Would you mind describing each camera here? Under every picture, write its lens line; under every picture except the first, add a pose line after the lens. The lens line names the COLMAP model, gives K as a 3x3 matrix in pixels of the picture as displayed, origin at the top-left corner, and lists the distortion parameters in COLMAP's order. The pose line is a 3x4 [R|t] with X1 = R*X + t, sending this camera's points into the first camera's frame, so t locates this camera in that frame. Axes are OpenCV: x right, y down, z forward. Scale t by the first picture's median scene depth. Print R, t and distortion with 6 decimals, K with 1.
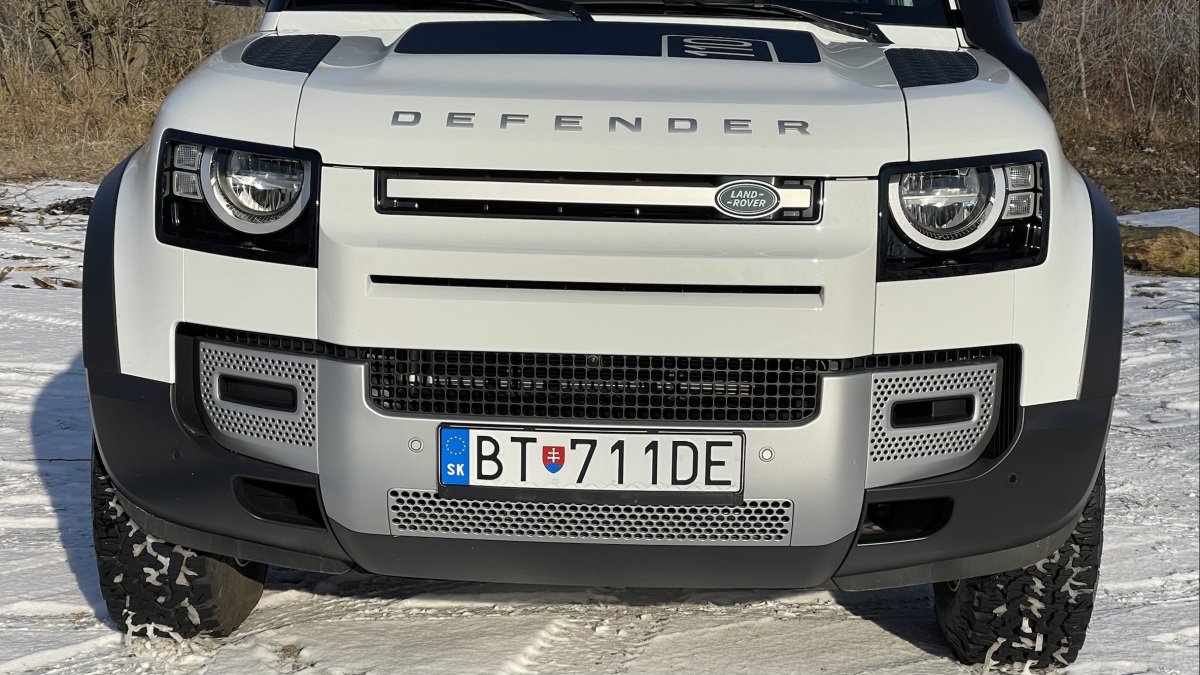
lens RADIAL K [[2215.8, 0, 600.0], [0, 2215.8, 337.5], [0, 0, 1]] dist [0.202160, 0.236994]
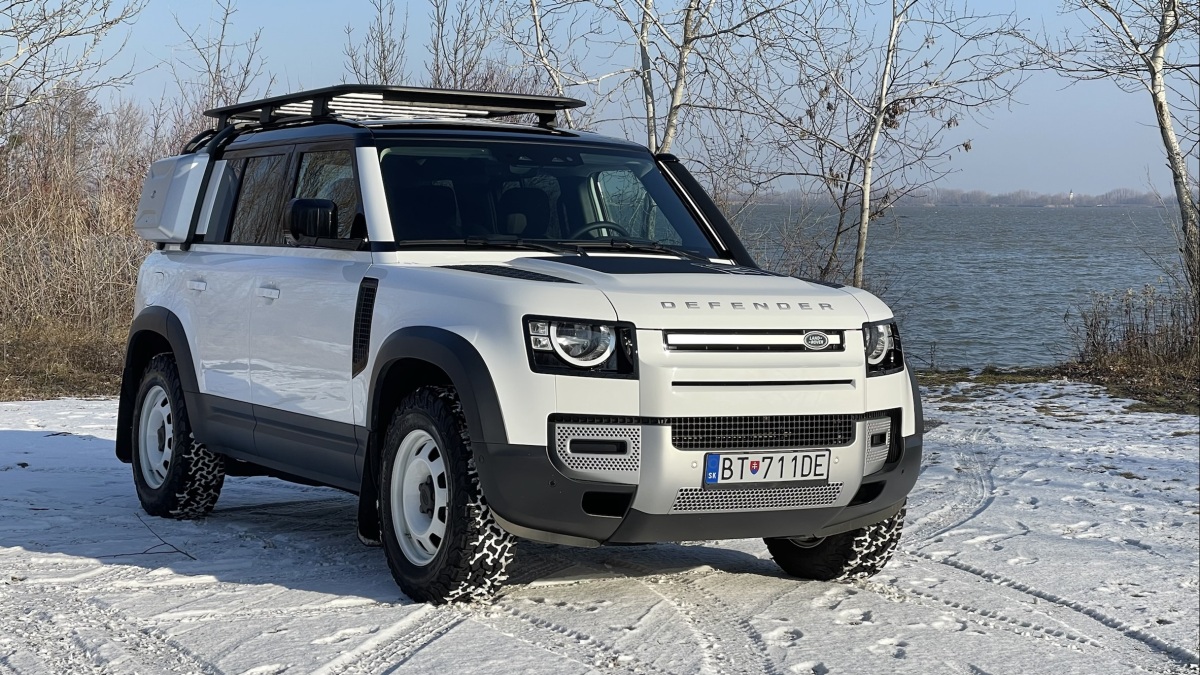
lens RADIAL K [[2215.8, 0, 600.0], [0, 2215.8, 337.5], [0, 0, 1]] dist [0.202160, 0.236994]
pose [[0.855670, -0.021733, 0.517066, -1.198780], [0.073095, 0.994177, -0.079175, 0.086960], [-0.512334, 0.105542, 0.852276, -0.692742]]
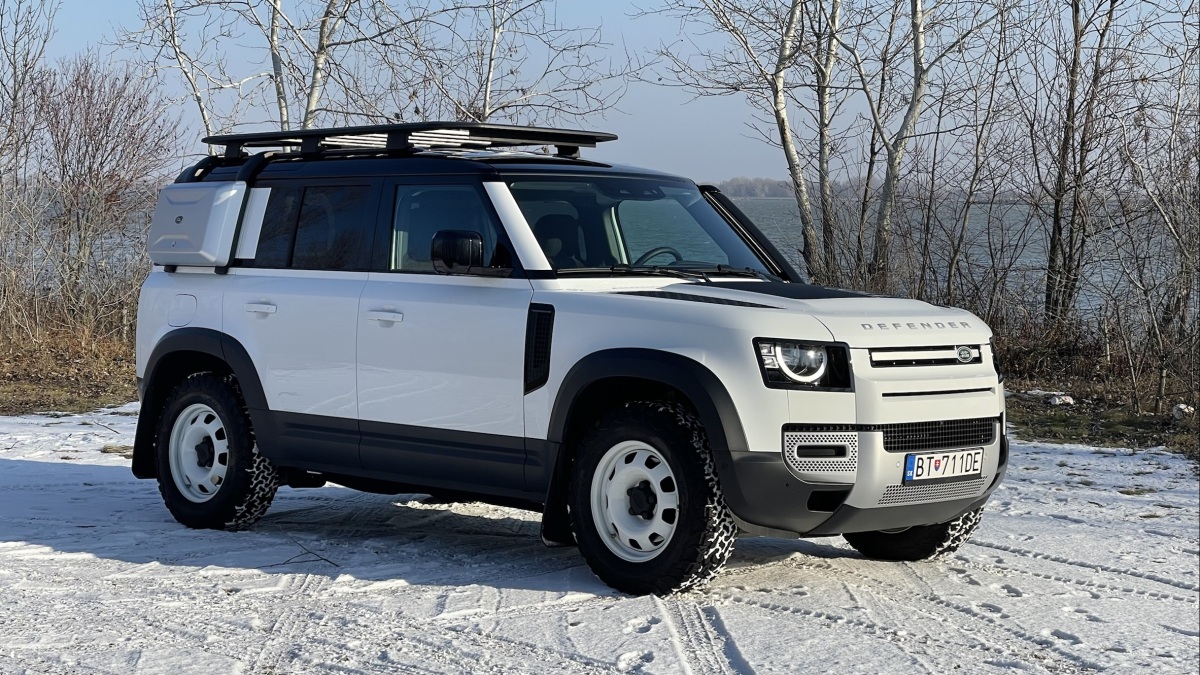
lens RADIAL K [[2215.8, 0, 600.0], [0, 2215.8, 337.5], [0, 0, 1]] dist [0.202160, 0.236994]
pose [[0.679600, -0.037665, 0.732615, -2.009264], [0.107183, 0.993062, -0.048372, -0.004751], [-0.725710, 0.111398, 0.678922, -0.381417]]
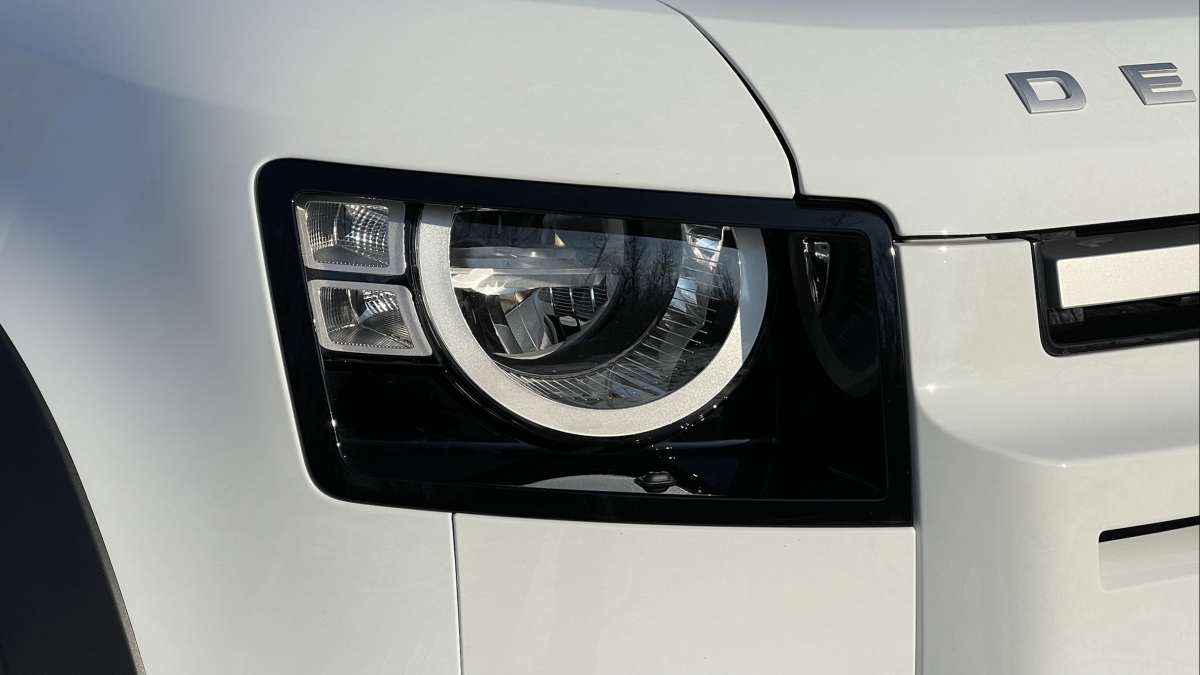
lens RADIAL K [[2215.8, 0, 600.0], [0, 2215.8, 337.5], [0, 0, 1]] dist [0.202160, 0.236994]
pose [[0.802878, -0.139812, 0.579516, -0.378325], [0.078003, 0.988390, 0.130387, -0.113881], [-0.591018, -0.059481, 0.804462, 0.746226]]
